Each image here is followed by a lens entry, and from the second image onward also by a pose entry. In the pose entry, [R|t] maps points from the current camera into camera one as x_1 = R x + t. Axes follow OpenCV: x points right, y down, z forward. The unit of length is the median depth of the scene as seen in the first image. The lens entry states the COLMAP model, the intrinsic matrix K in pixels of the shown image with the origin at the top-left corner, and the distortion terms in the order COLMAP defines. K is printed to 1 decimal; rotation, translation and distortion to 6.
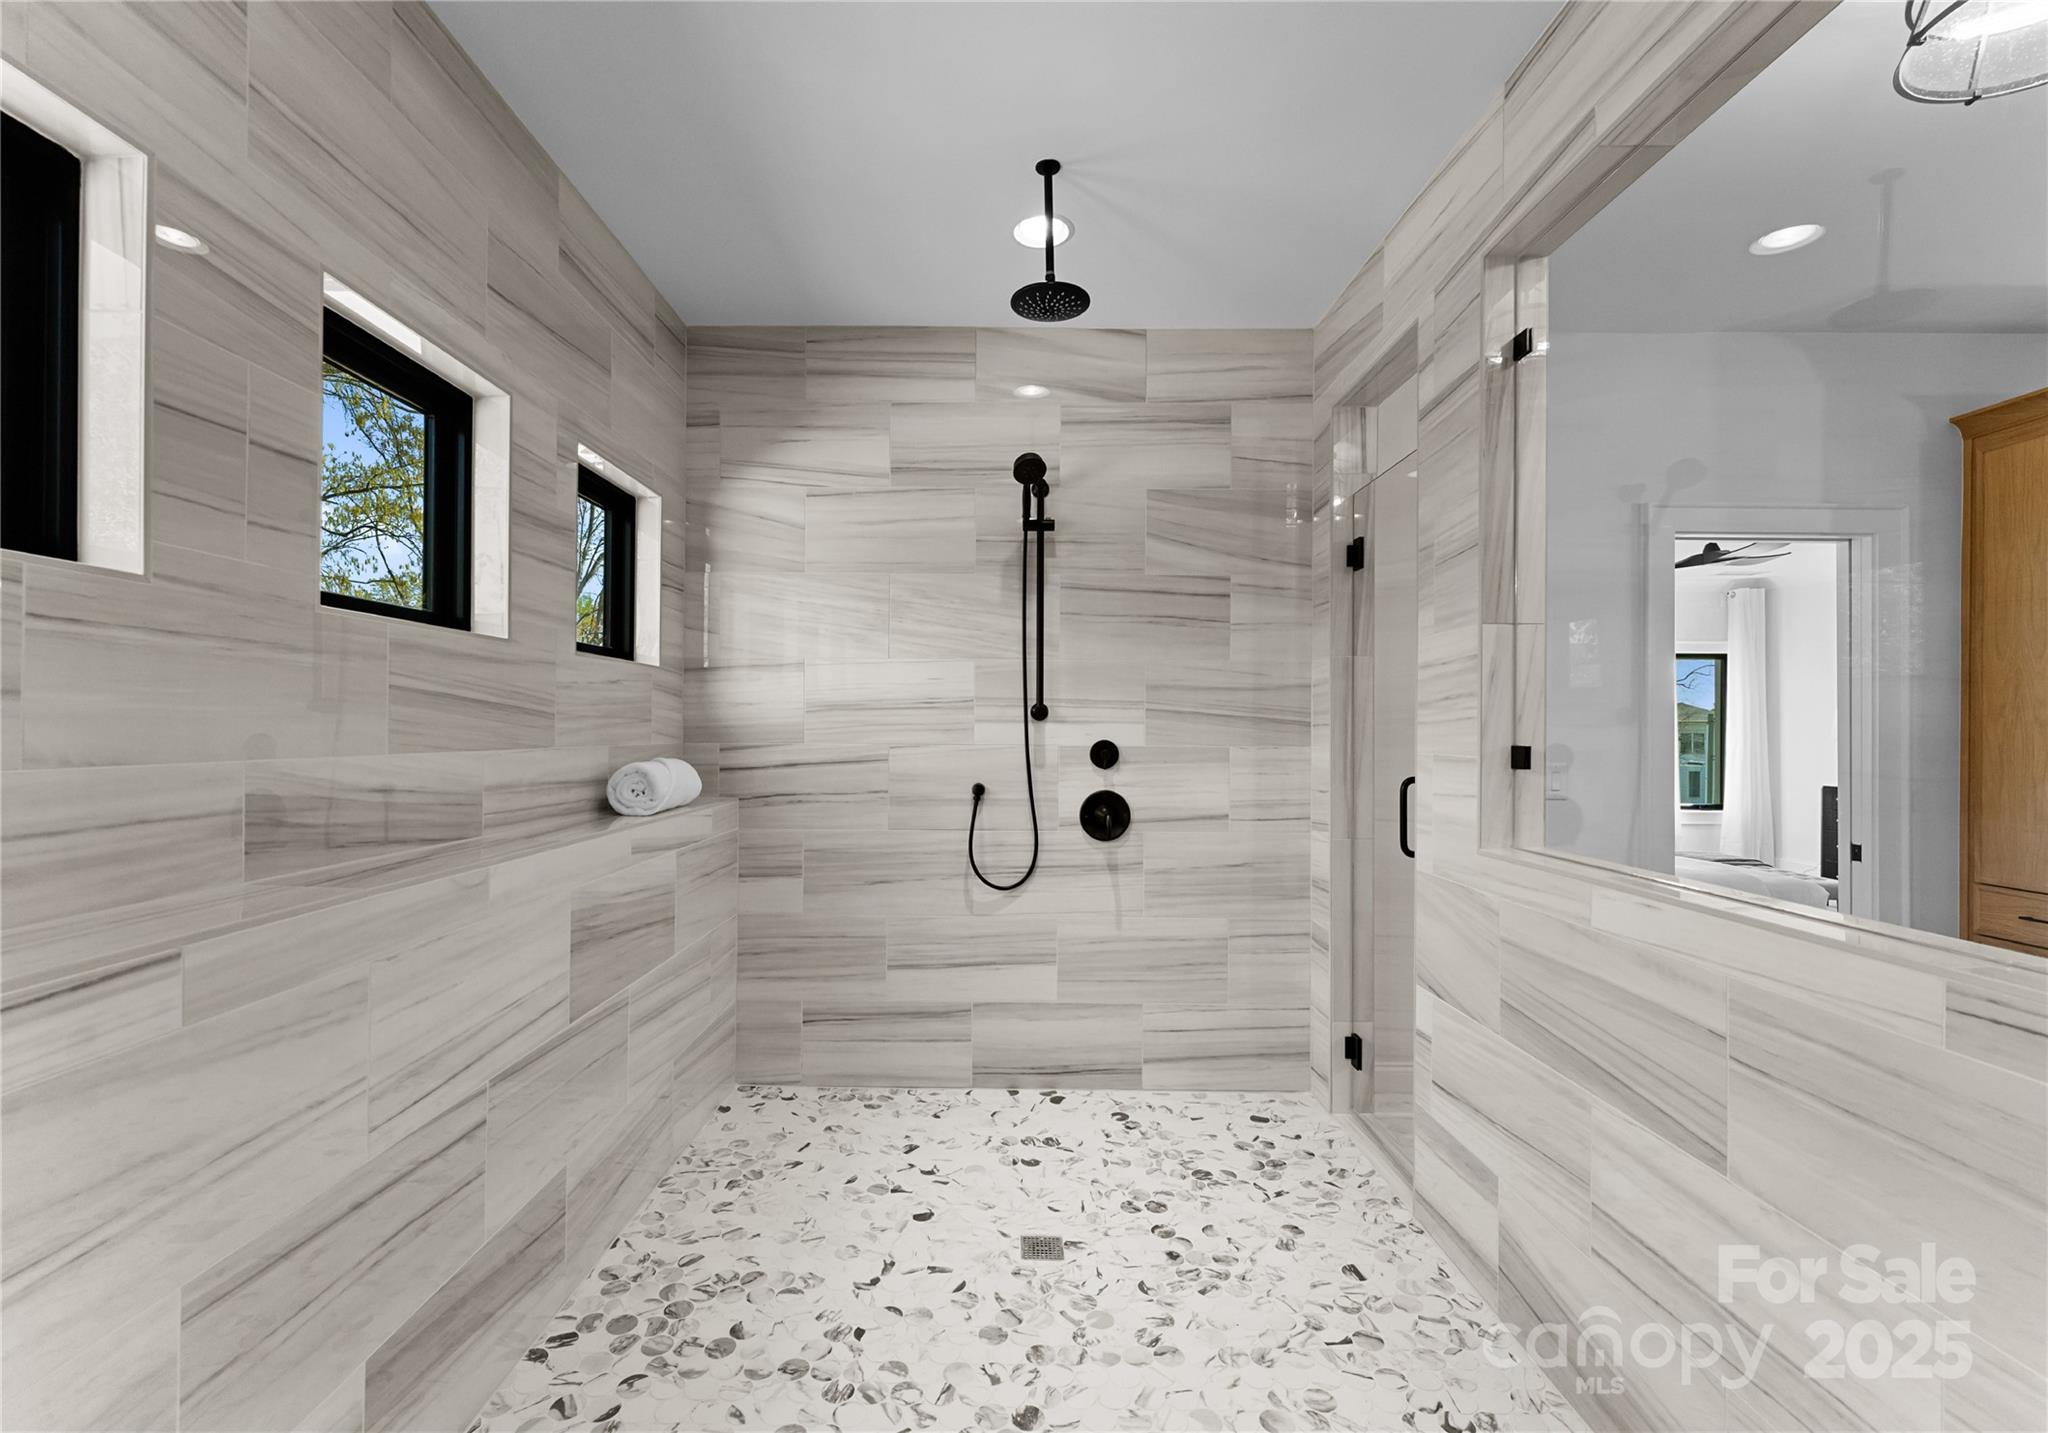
lens RADIAL K [[866.9, 0, 1016.3], [0, 866.9, 726.7], [0, 0, 1]] dist [0.001388, 0.000262]
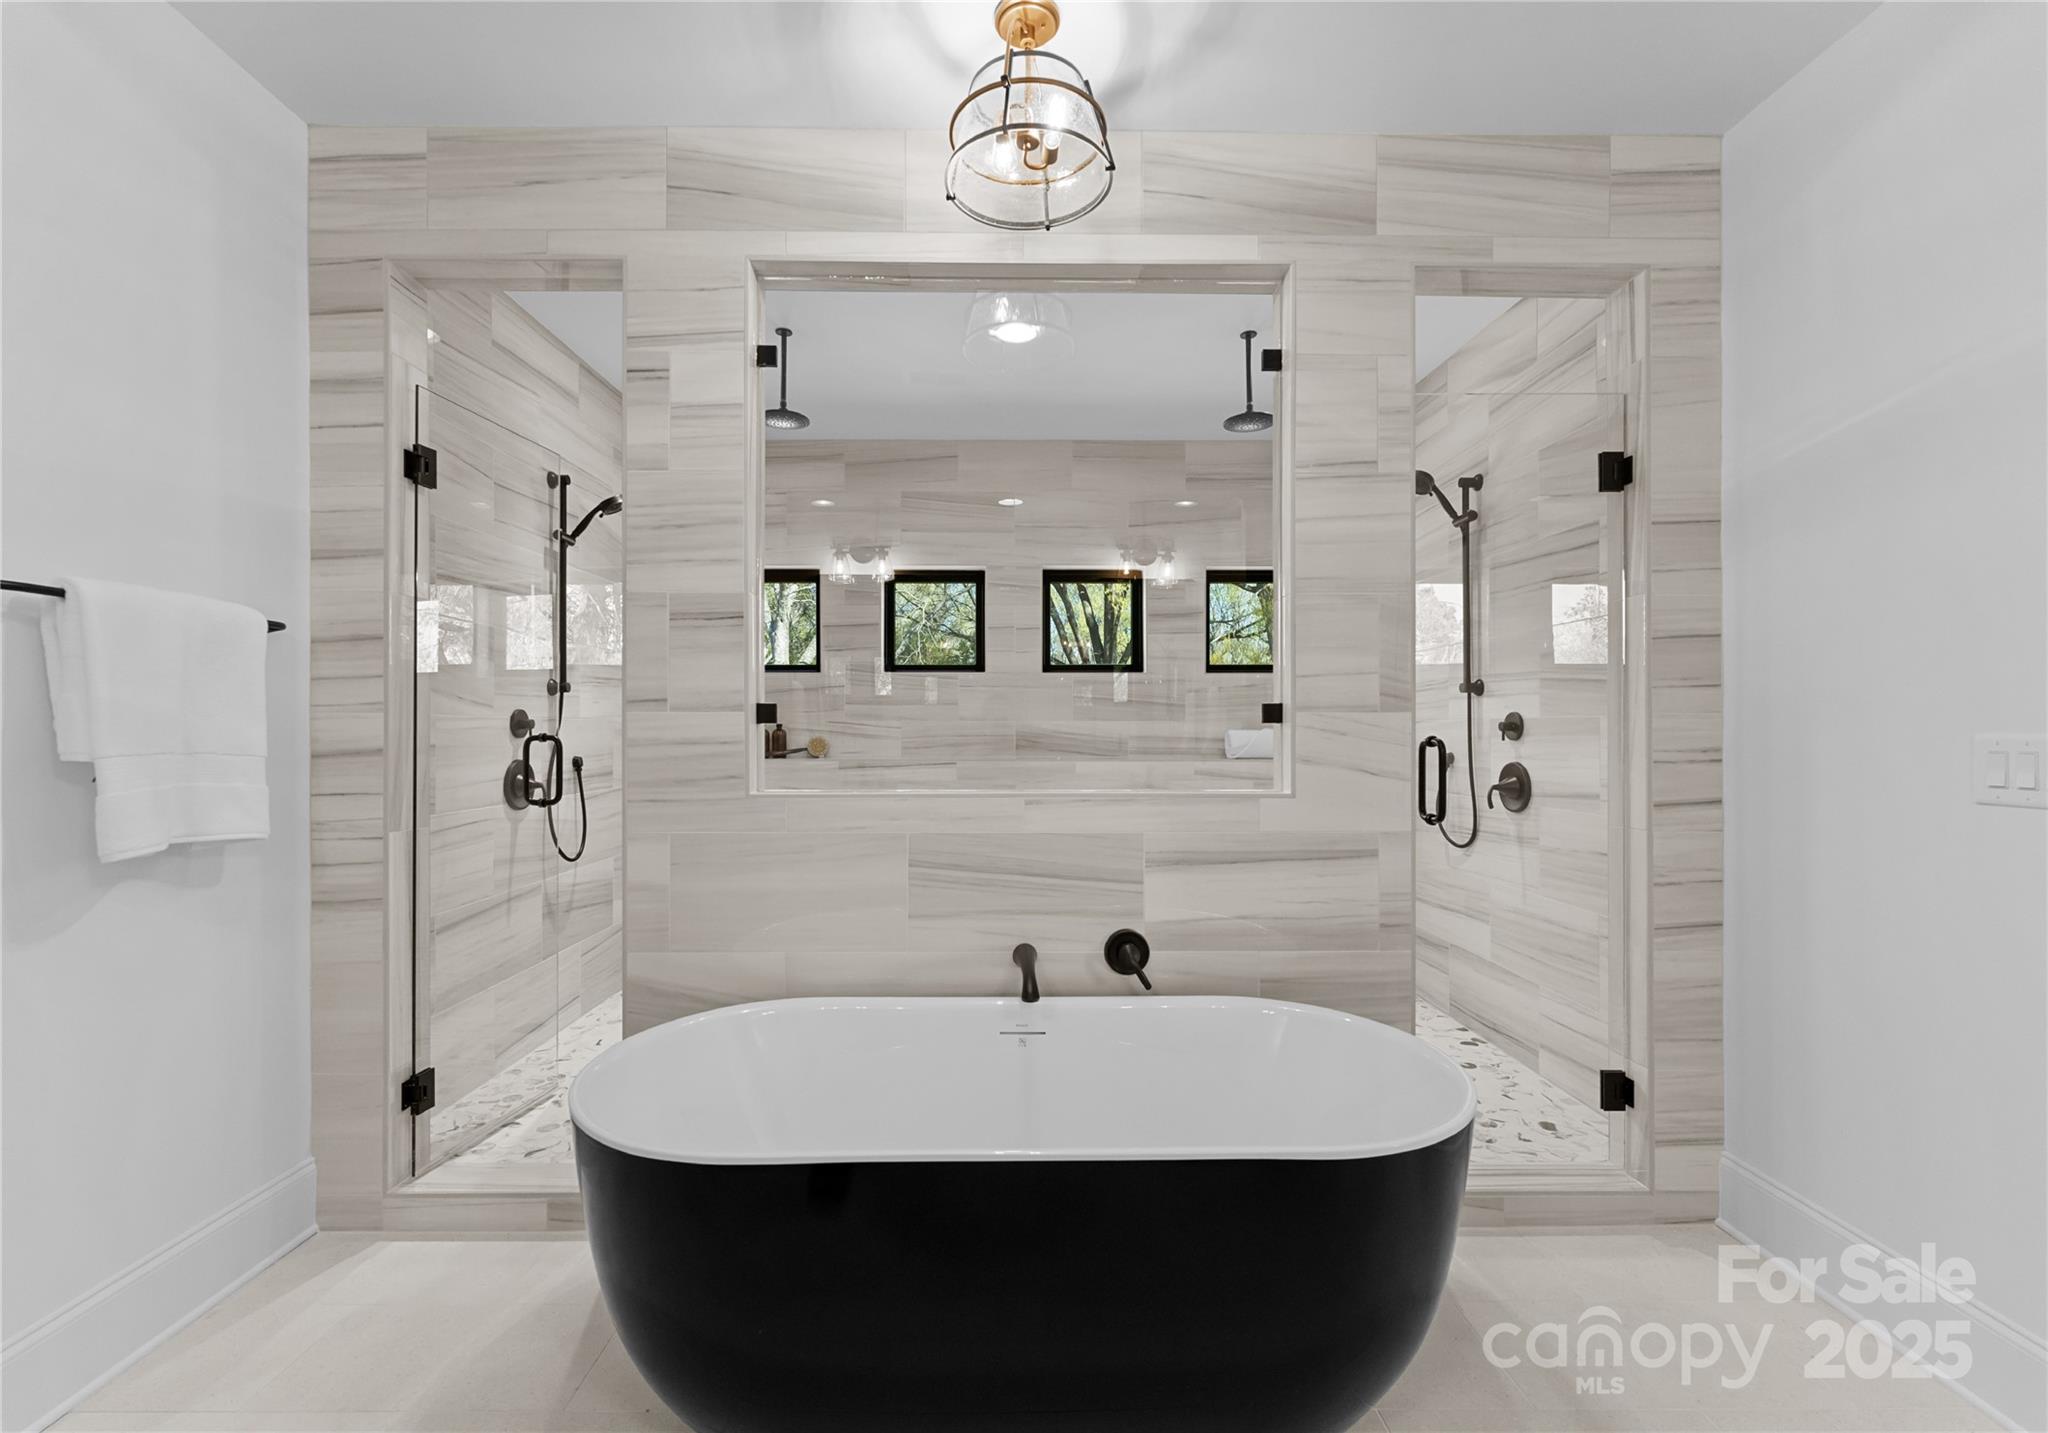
lens RADIAL K [[866.9, 0, 1015.9], [0, 866.9, 726.2], [0, 0, 1]] dist [0.001388, 0.000262]
pose [[0.023042, -0.010858, -0.999676, 1.099188], [0.001511, 0.999940, -0.010826, 0.041629], [0.999733, -0.001261, 0.023057, 0.397034]]
